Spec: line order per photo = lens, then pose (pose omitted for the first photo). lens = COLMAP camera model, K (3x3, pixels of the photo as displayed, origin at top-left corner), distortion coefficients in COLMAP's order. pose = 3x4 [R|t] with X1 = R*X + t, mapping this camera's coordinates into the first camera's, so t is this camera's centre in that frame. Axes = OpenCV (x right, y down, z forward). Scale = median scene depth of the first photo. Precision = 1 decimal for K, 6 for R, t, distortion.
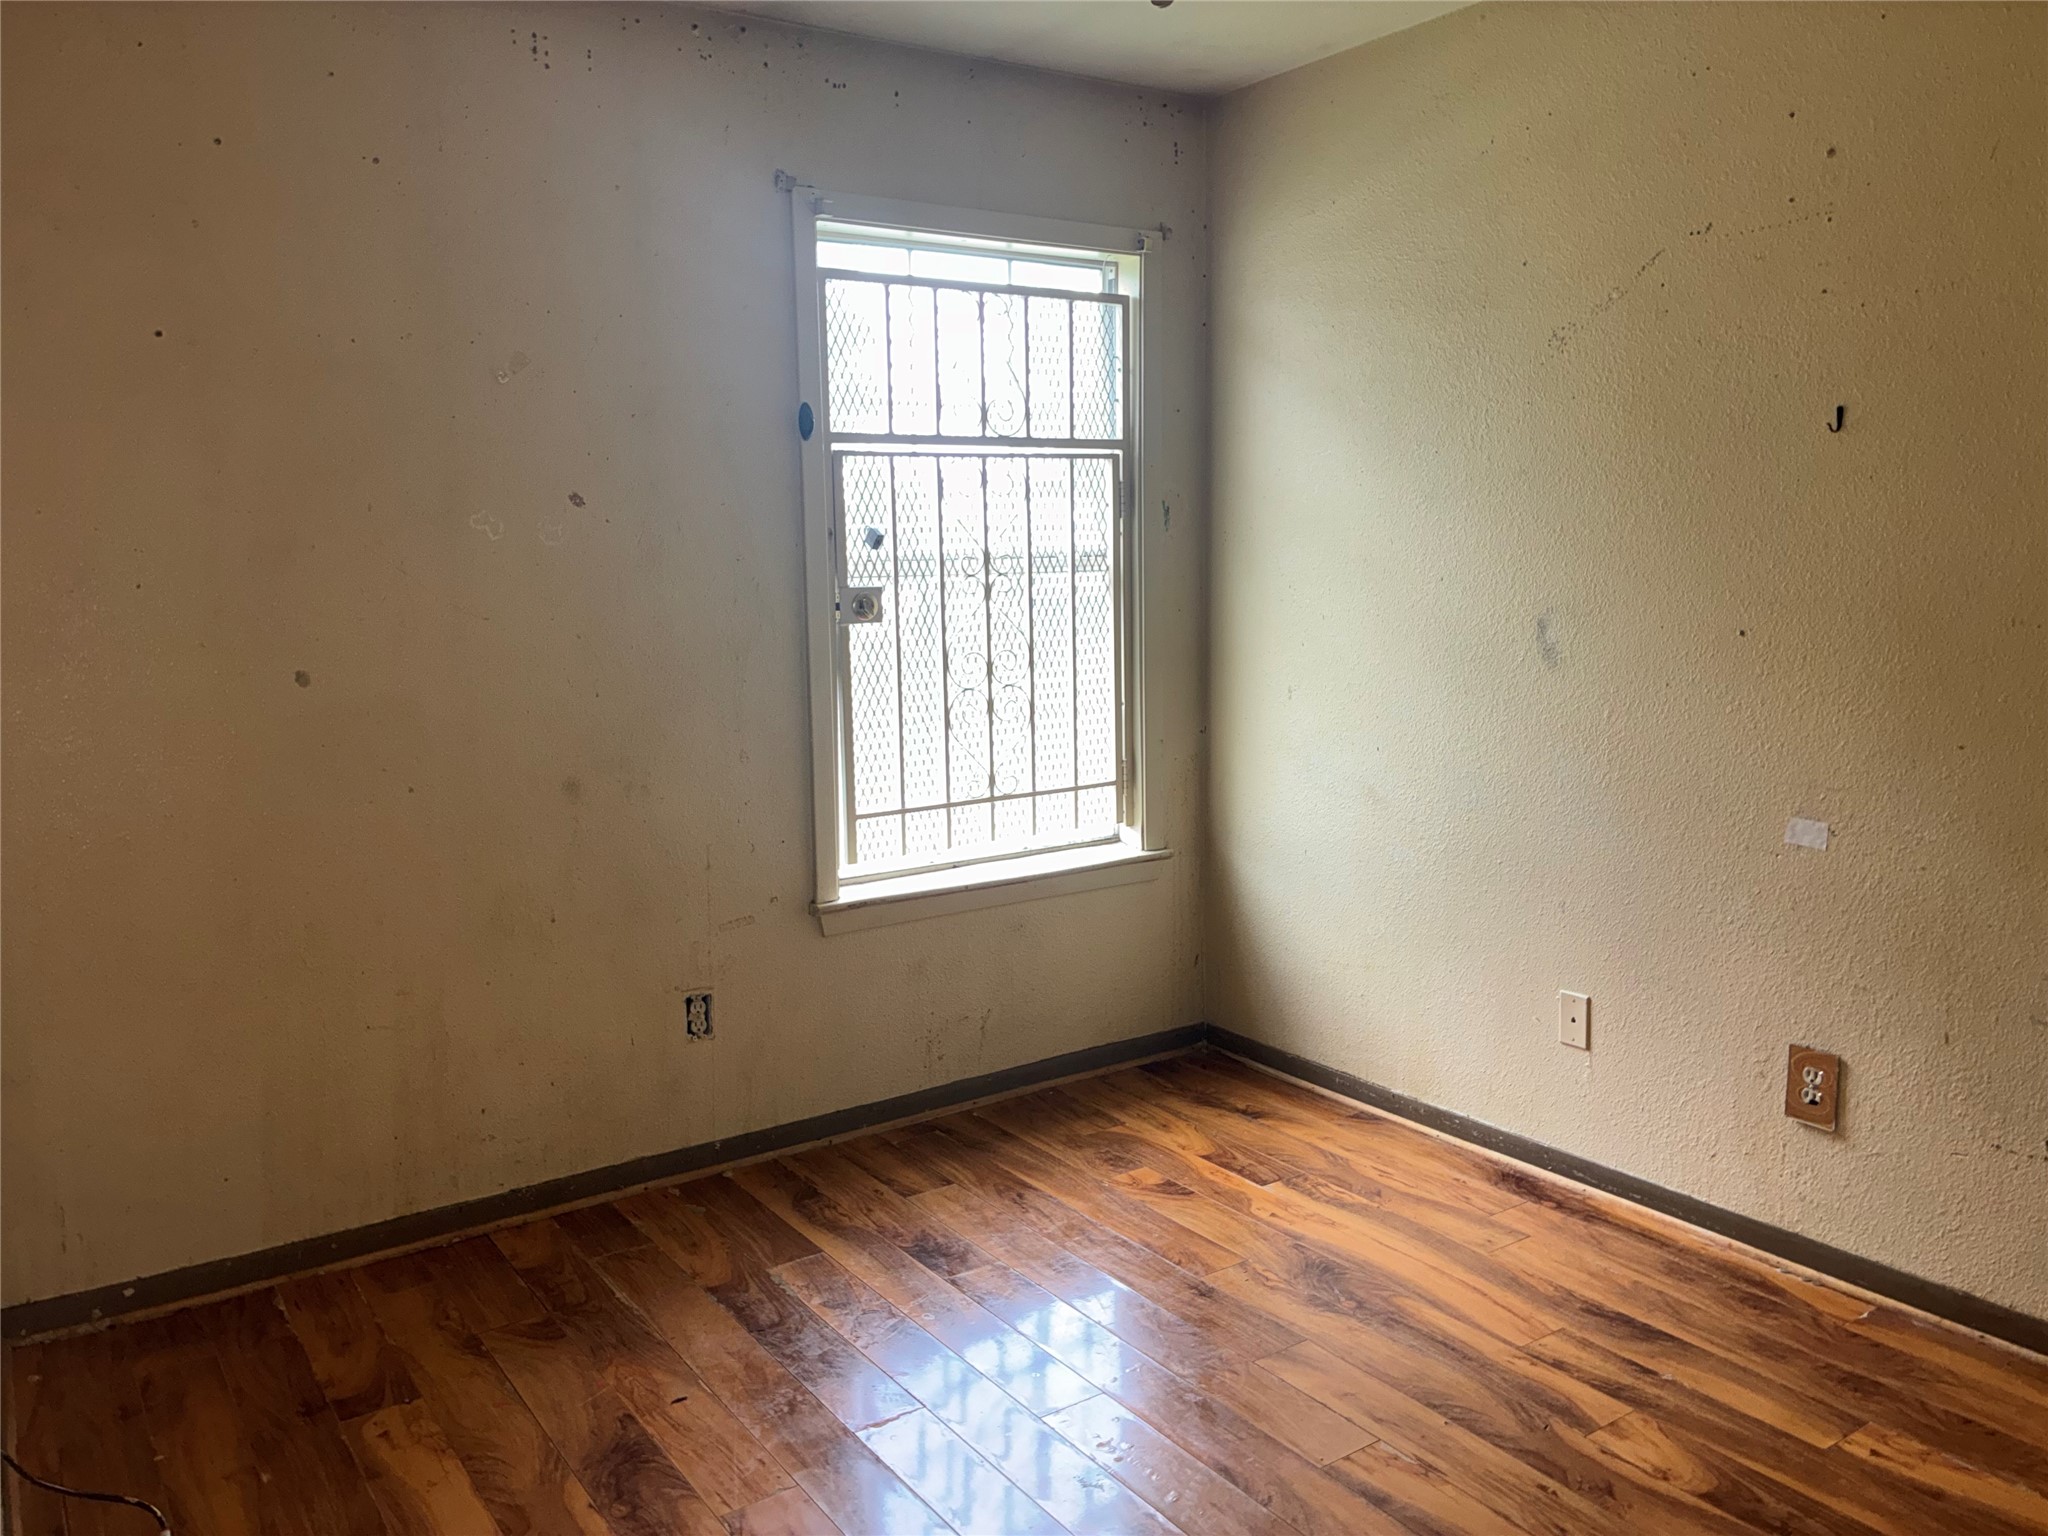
lens RADIAL K [[1554.0, 0, 1094.7], [0, 1554.0, 728.7], [0, 0, 1]] dist [0.044045, -0.076392]
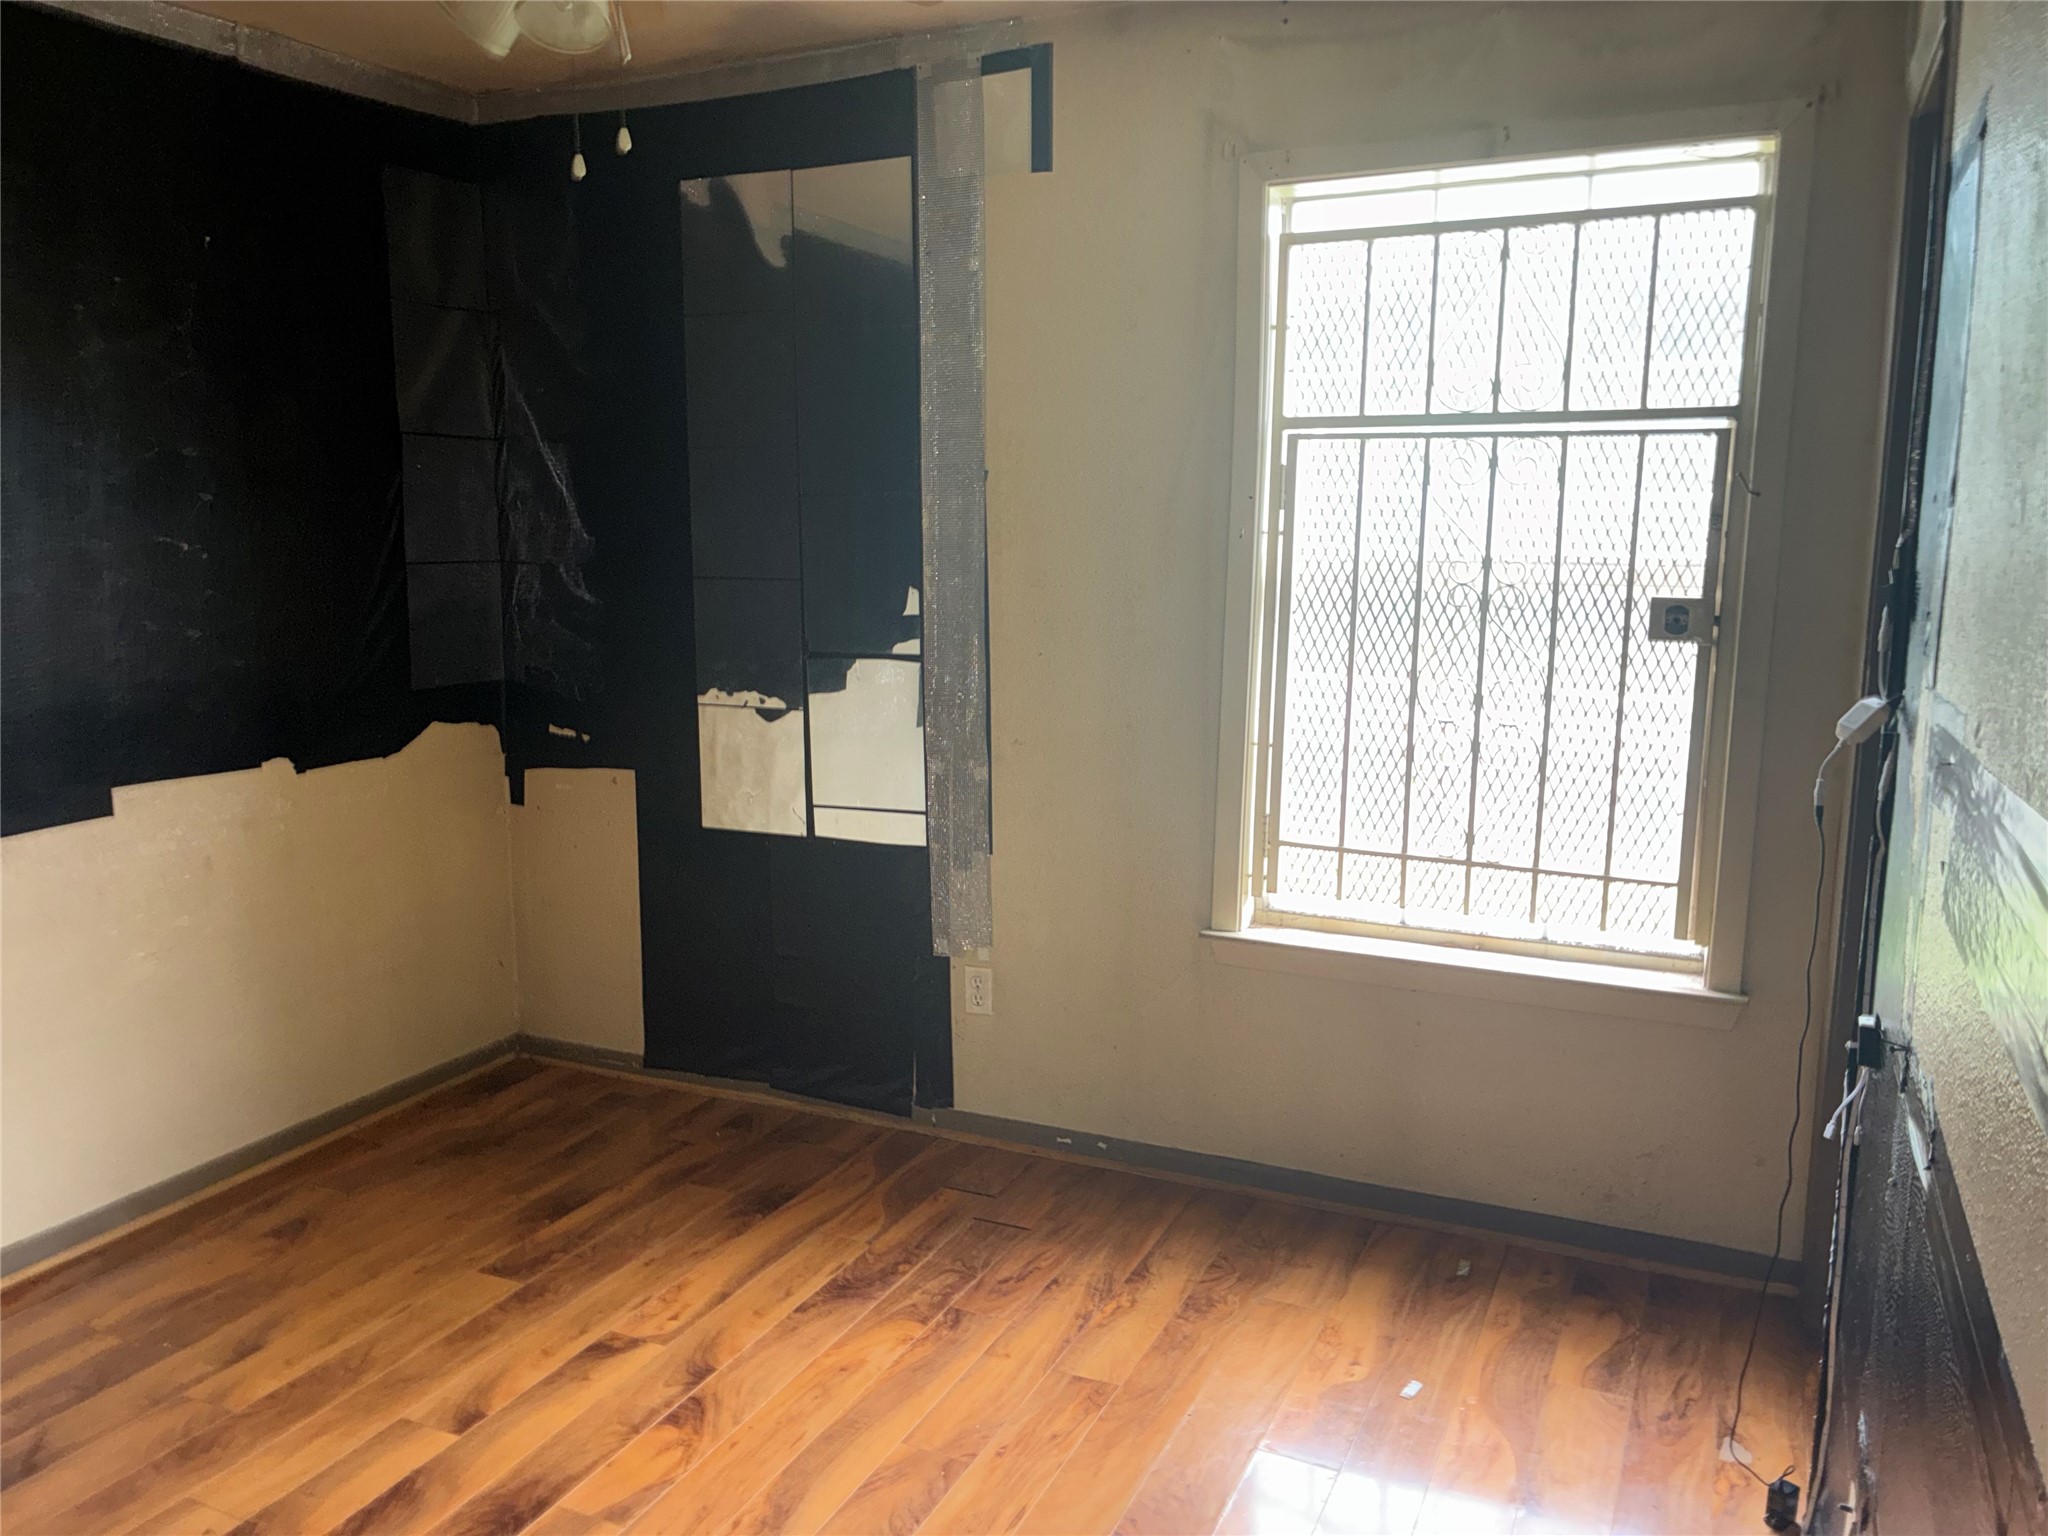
lens RADIAL K [[1554.0, 0, 1028.2], [0, 1554.0, 752.0], [0, 0, 1]] dist [0.044045, -0.076392]
pose [[0.466725, 0.150644, -0.871478, 0.615407], [-0.127781, 0.986533, 0.102099, -0.077487], [0.875123, 0.063707, 0.479689, 0.483004]]
